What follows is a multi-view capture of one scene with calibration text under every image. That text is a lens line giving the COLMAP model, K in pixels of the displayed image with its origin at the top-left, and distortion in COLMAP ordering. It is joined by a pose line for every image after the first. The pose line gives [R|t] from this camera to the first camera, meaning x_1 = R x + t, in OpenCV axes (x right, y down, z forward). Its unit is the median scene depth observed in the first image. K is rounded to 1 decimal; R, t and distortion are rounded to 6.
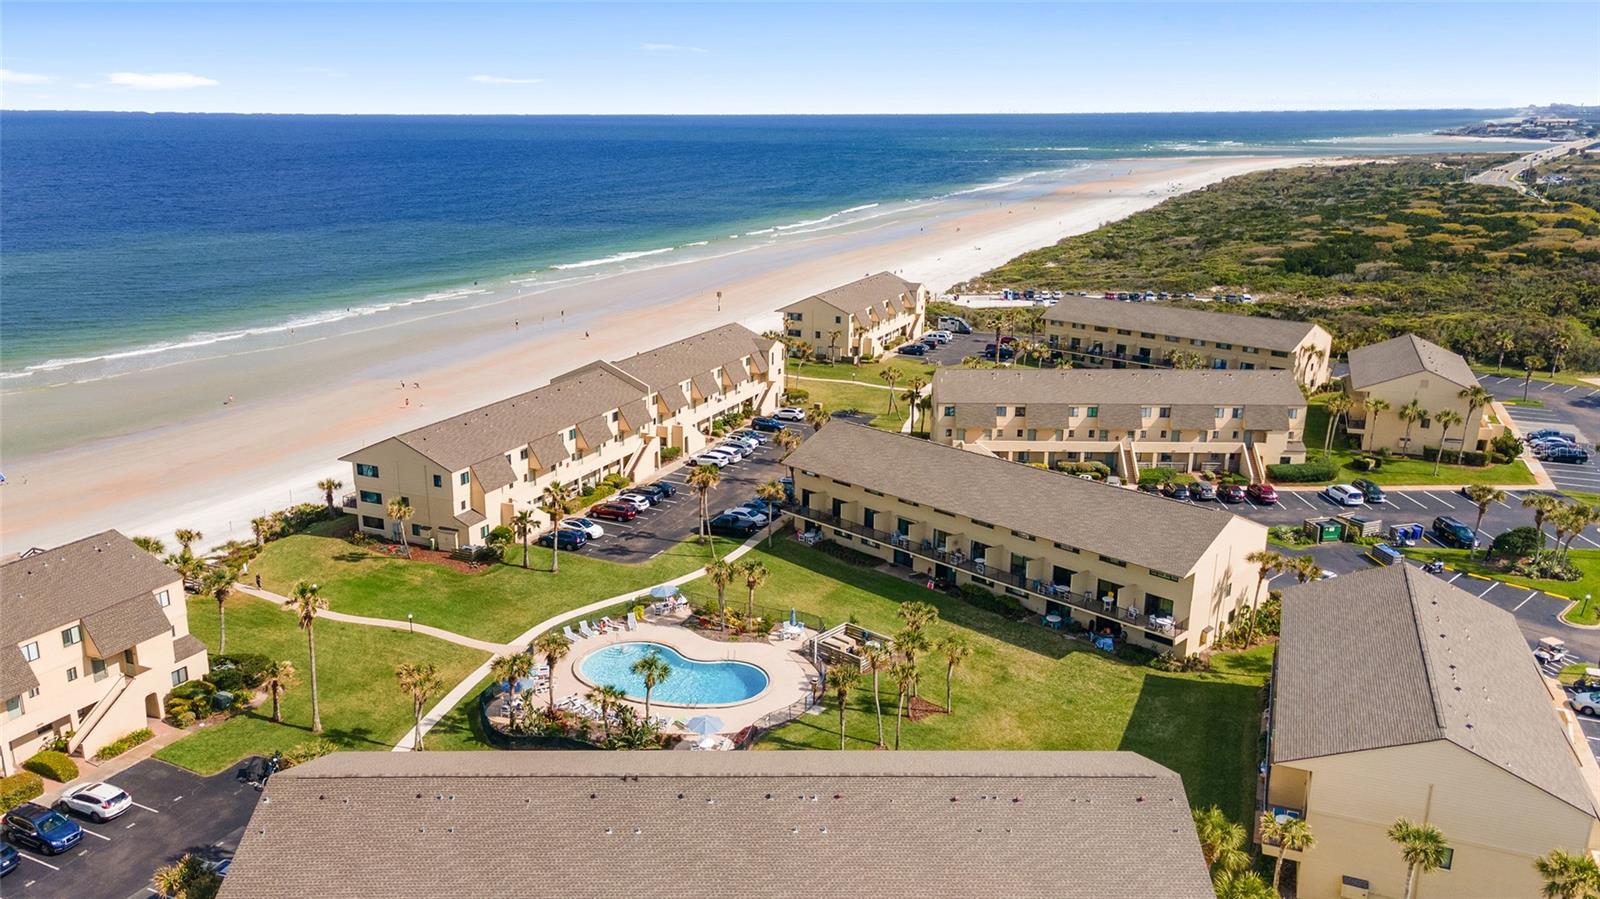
lens RADIAL K [[1146.5, 0, 805.6], [0, 1146.5, 450.3], [0, 0, 1]] dist [0.042857, 0.009032]
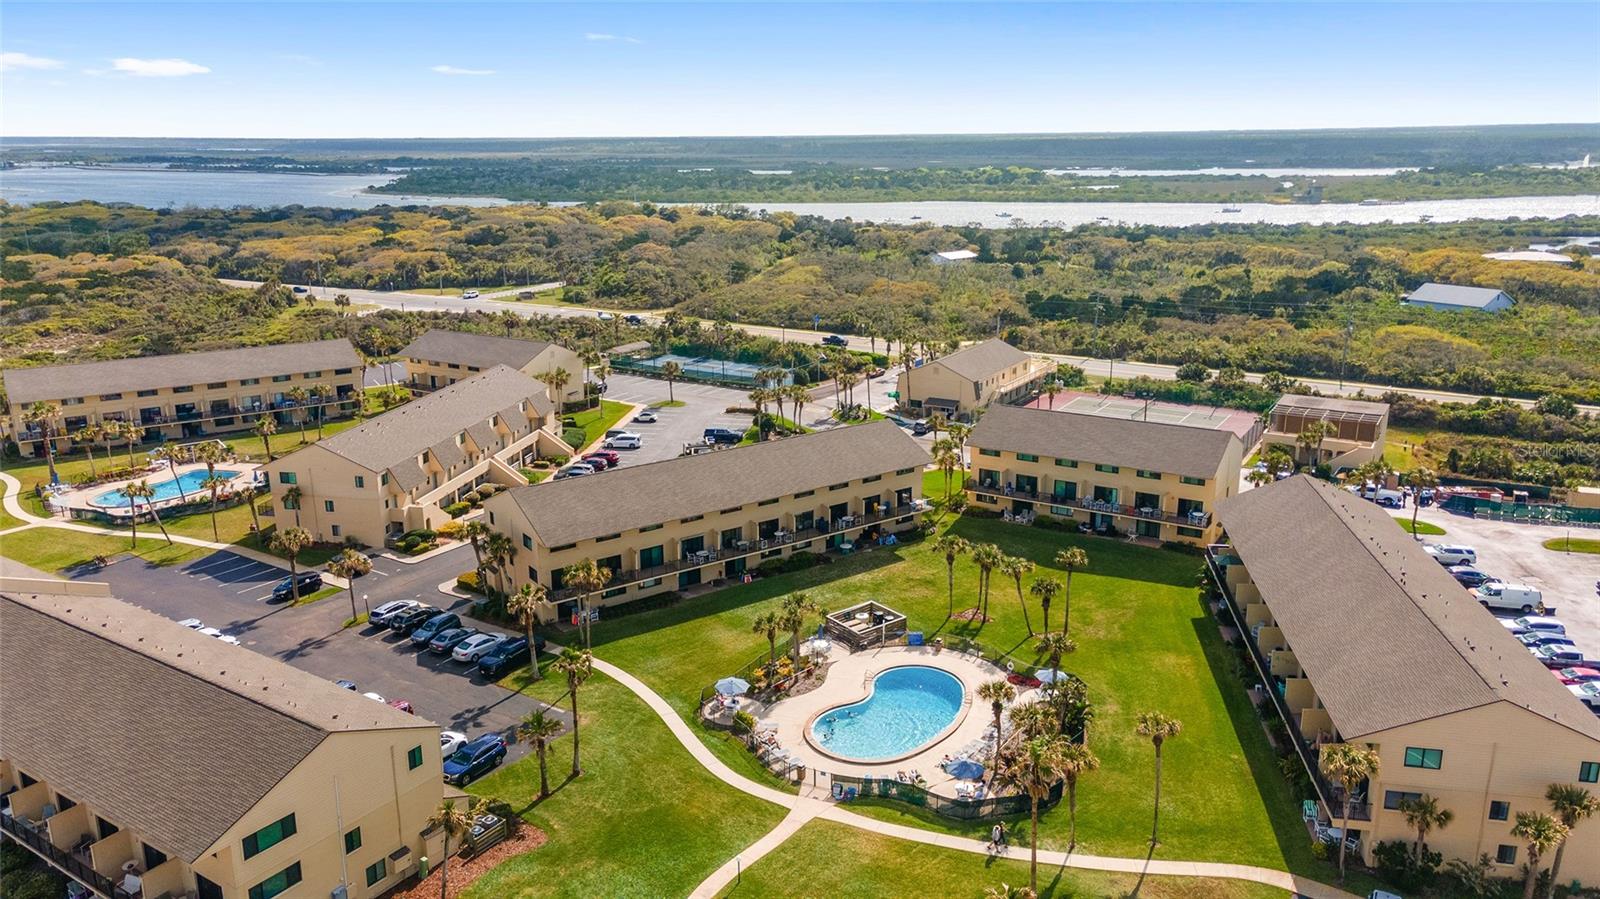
lens RADIAL K [[1146.5, 0, 772.5], [0, 1146.5, 458.8], [0, 0, 1]] dist [0.042857, 0.009032]
pose [[0.198015, -0.266975, 0.943141, -0.783380], [0.285136, 0.936272, 0.205166, -0.179083], [-0.937810, 0.228298, 0.261521, 0.641188]]
